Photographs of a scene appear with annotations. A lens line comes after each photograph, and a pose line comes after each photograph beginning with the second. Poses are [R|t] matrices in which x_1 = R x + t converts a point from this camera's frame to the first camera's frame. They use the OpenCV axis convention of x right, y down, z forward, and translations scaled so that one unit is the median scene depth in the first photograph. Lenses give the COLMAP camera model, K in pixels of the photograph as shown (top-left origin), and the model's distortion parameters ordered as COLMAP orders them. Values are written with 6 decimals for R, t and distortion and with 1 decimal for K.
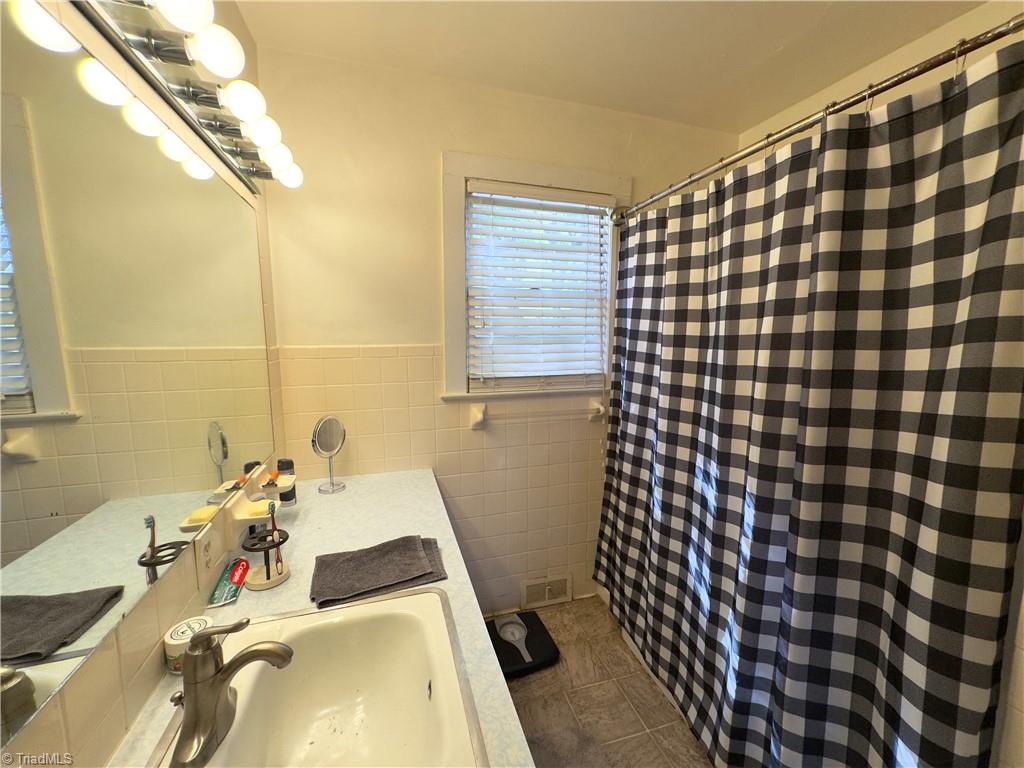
lens RADIAL K [[407.7, 0, 512.0], [0, 407.7, 384.0], [0, 0, 1]] dist [-0.001757, -0.000189]
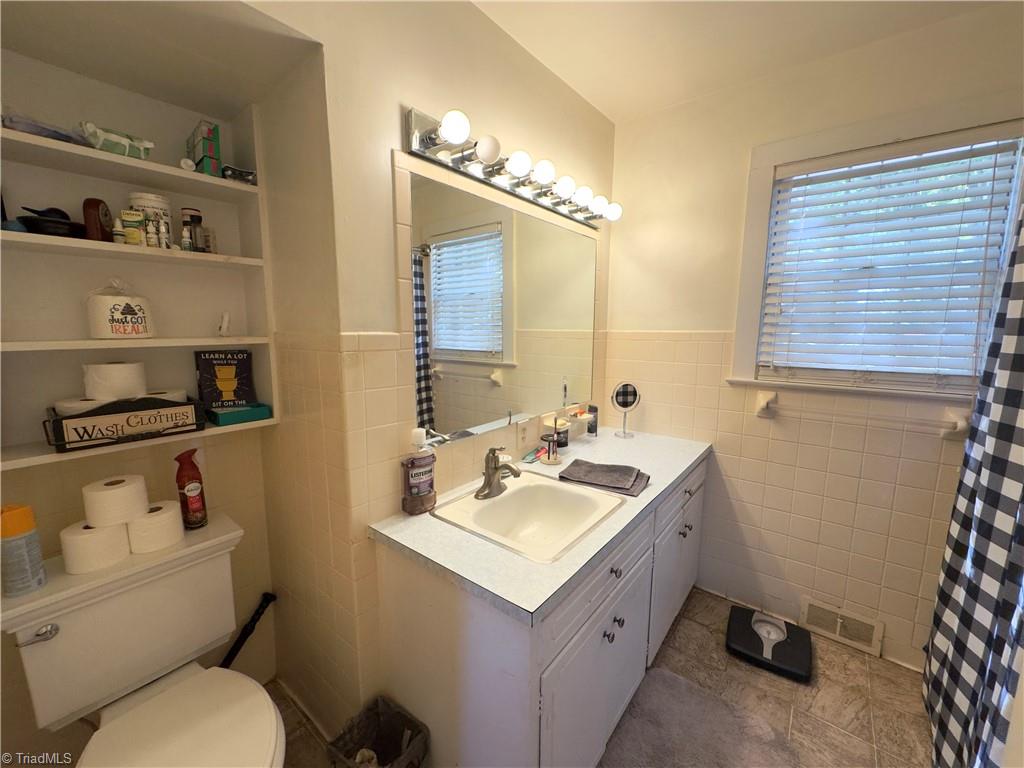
lens RADIAL K [[407.7, 0, 512.0], [0, 407.7, 384.0], [0, 0, 1]] dist [-0.001757, -0.000189]
pose [[0.566122, 0.117579, -0.815893, 0.392035], [-0.108063, 0.991819, 0.067951, 0.030673], [0.817208, 0.049699, 0.574196, -0.084084]]
